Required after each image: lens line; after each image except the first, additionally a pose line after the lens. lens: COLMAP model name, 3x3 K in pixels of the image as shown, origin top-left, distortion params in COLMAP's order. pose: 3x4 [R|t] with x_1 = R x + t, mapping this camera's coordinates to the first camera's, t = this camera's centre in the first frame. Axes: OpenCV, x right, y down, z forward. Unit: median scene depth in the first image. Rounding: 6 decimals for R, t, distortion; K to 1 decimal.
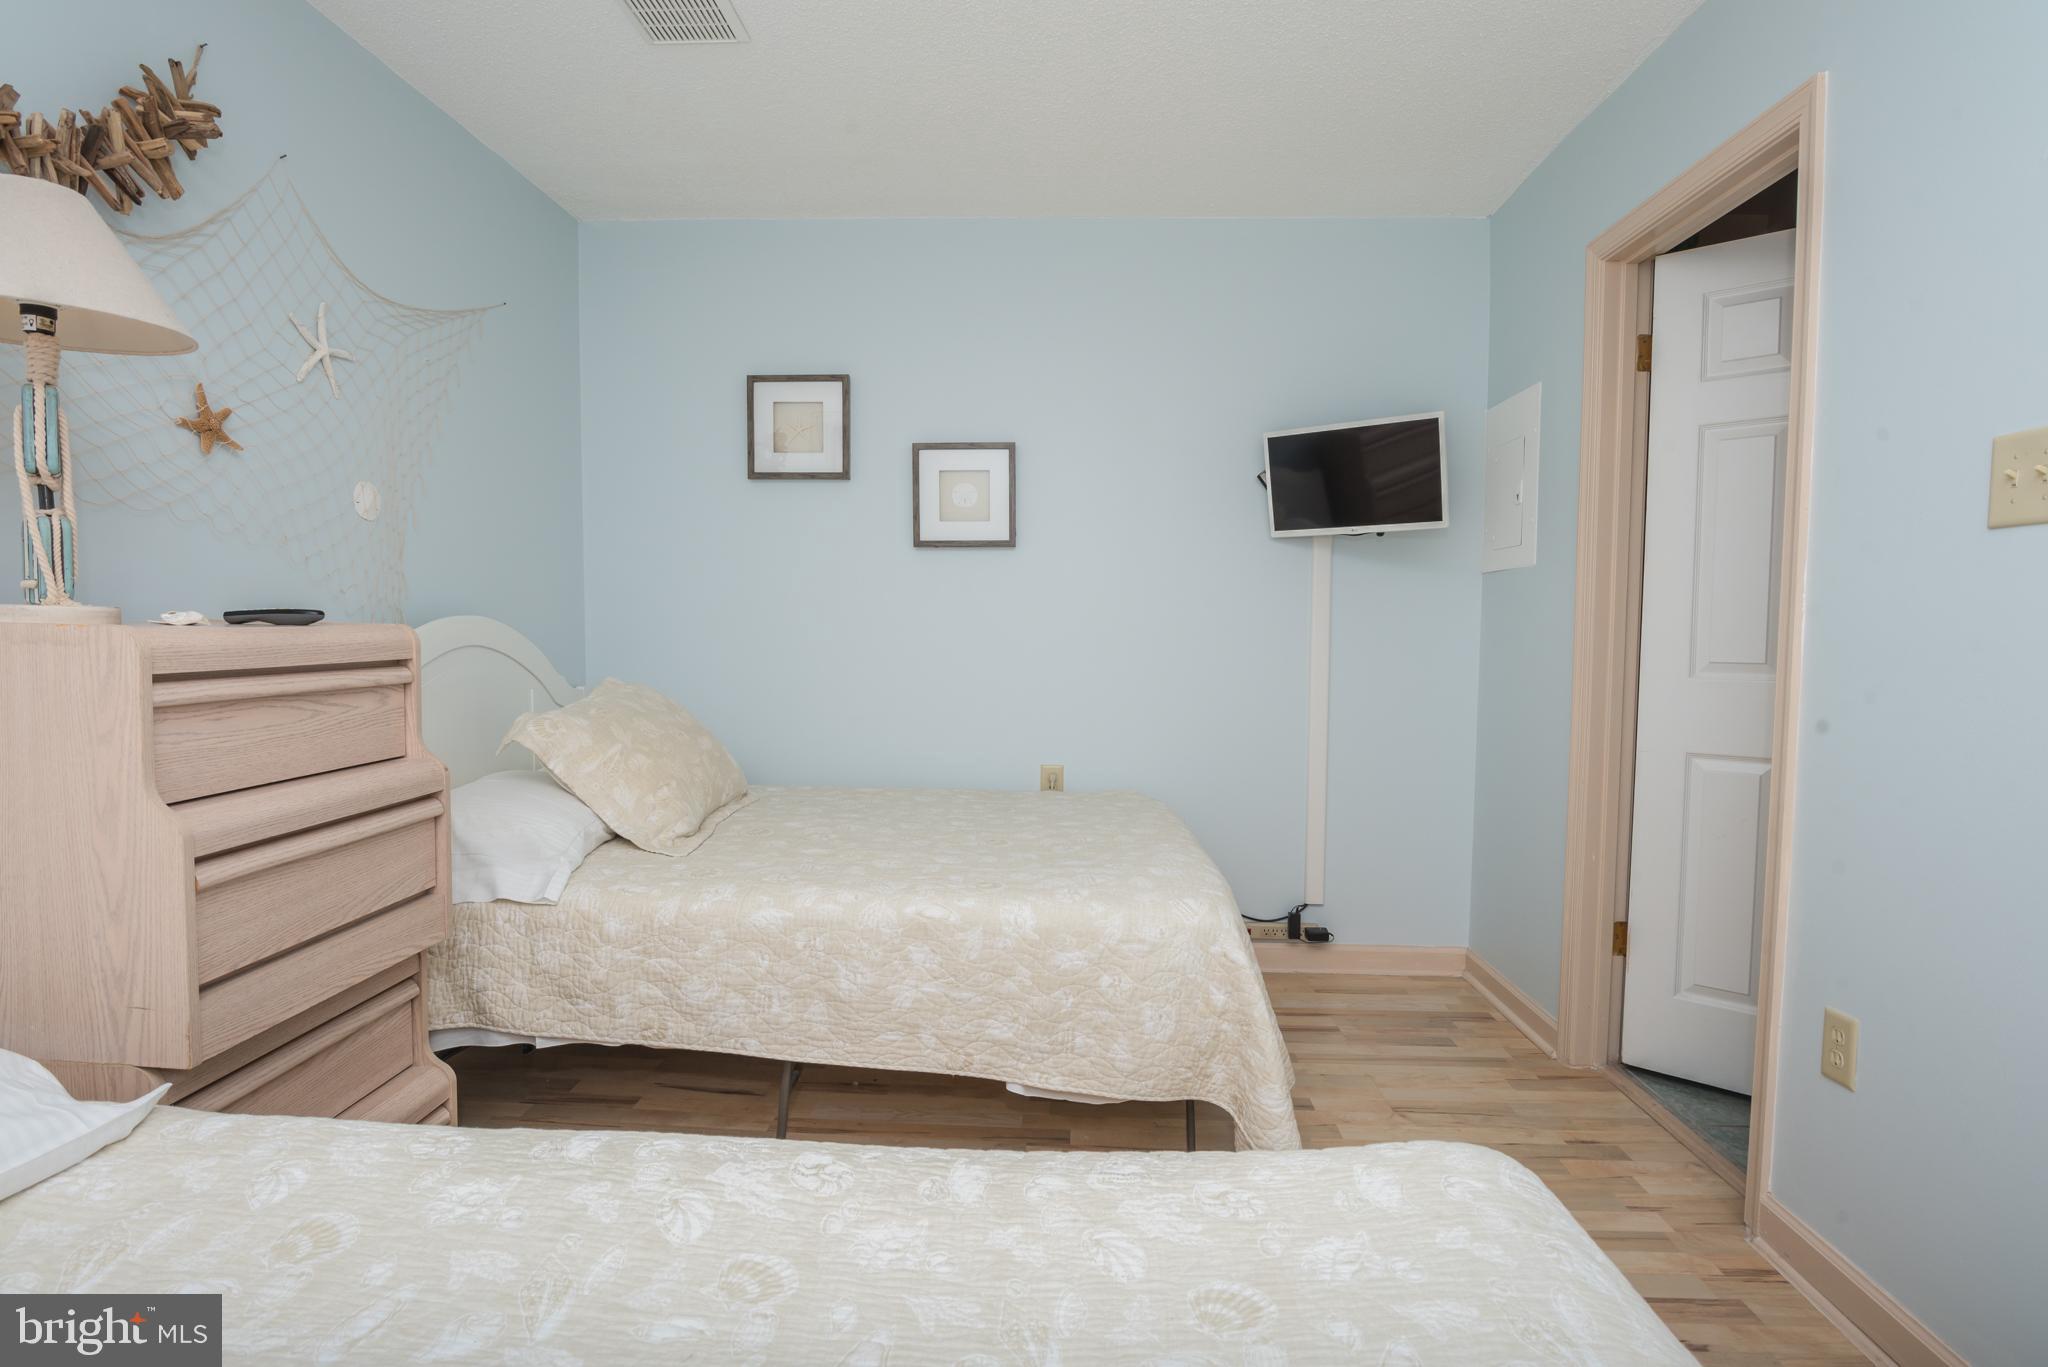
lens RADIAL K [[1031.9, 0, 1024.3], [0, 1031.9, 693.2], [0, 0, 1]] dist [-0.019745, -0.001071]
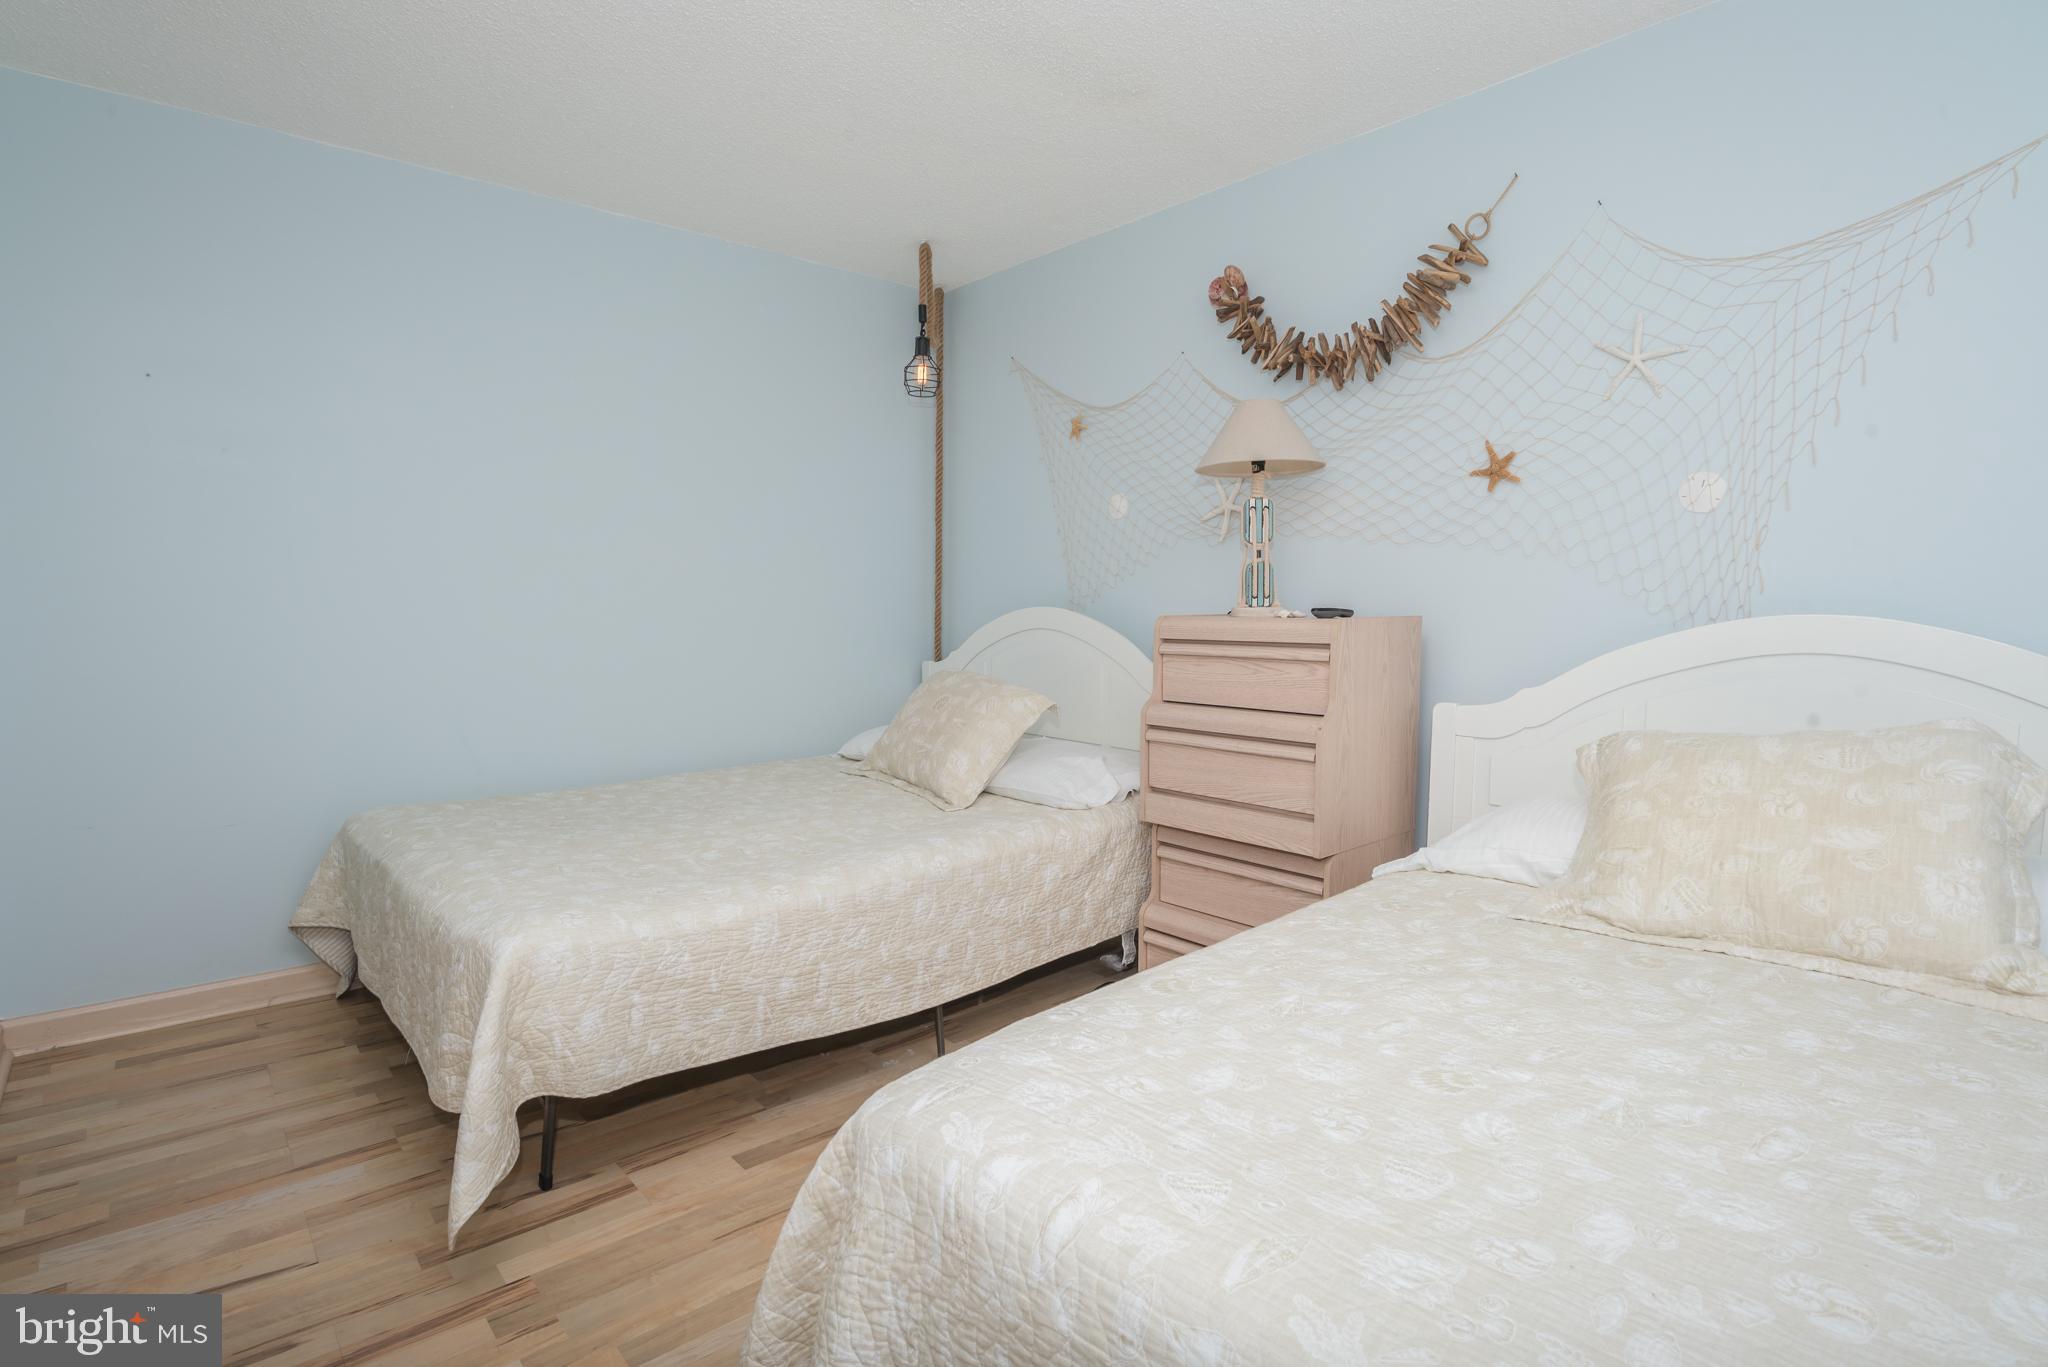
lens RADIAL K [[1013.8, 0, 1024.8], [0, 1013.8, 689.3], [0, 0, 1]] dist [-0.019615, -0.000783]
pose [[-0.721836, 0.038506, -0.690992, 0.527133], [-0.060663, 0.991087, 0.118600, -0.092987], [0.689400, 0.127528, -0.713067, 1.462181]]
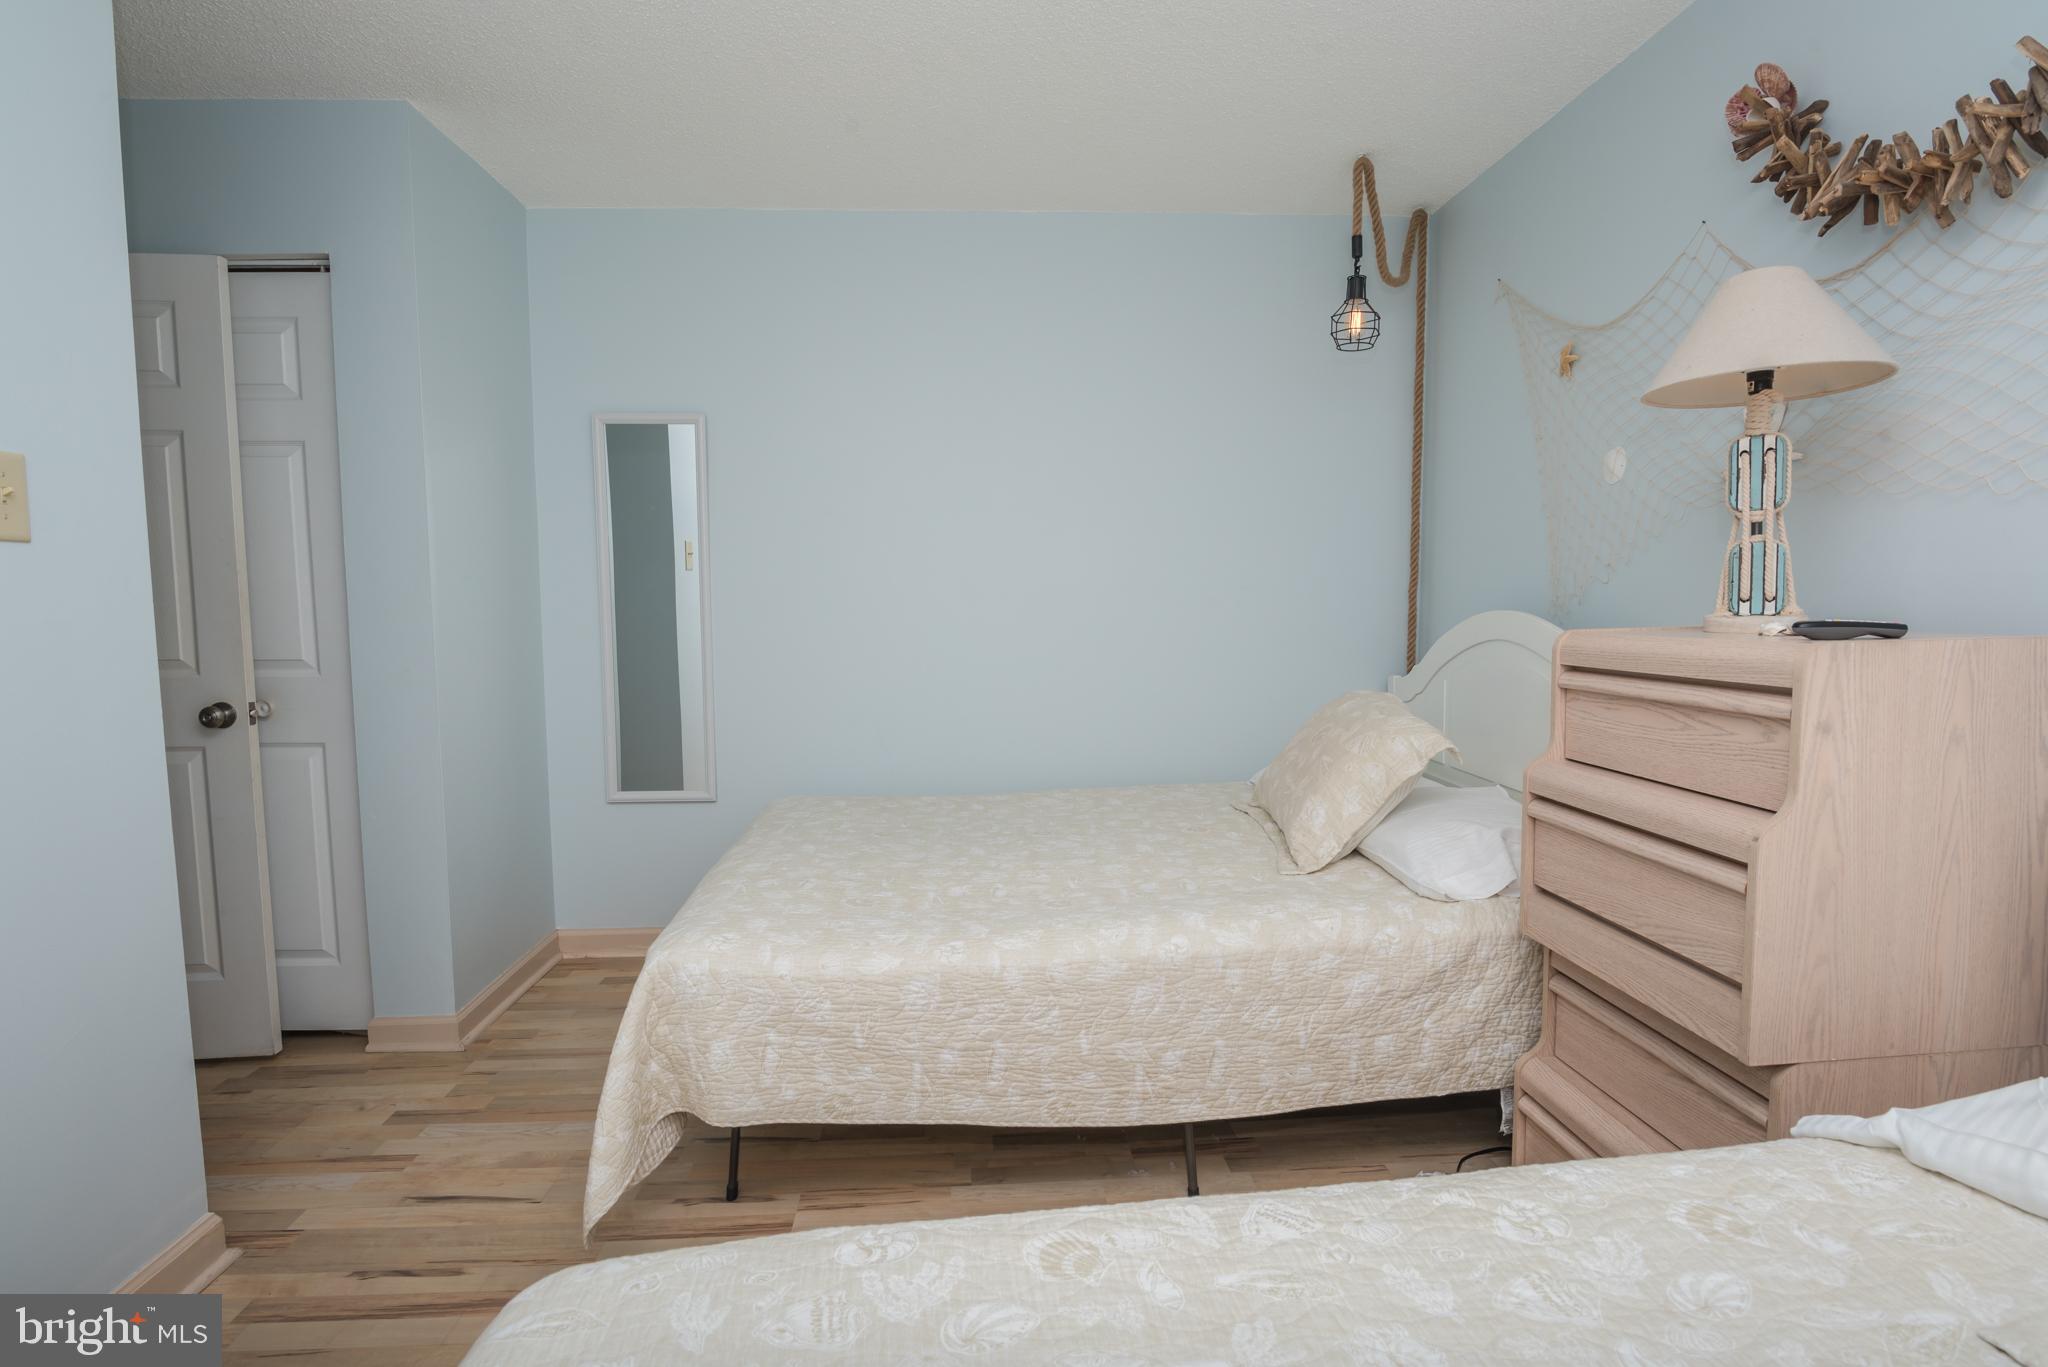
lens RADIAL K [[1031.9, 0, 1024.3], [0, 1031.9, 693.2], [0, 0, 1]] dist [-0.019745, -0.001071]
pose [[-0.993744, 0.004888, -0.111577, 0.032829], [-0.012364, 0.988087, 0.153399, -0.118842], [0.110997, 0.153819, -0.981845, 1.454691]]
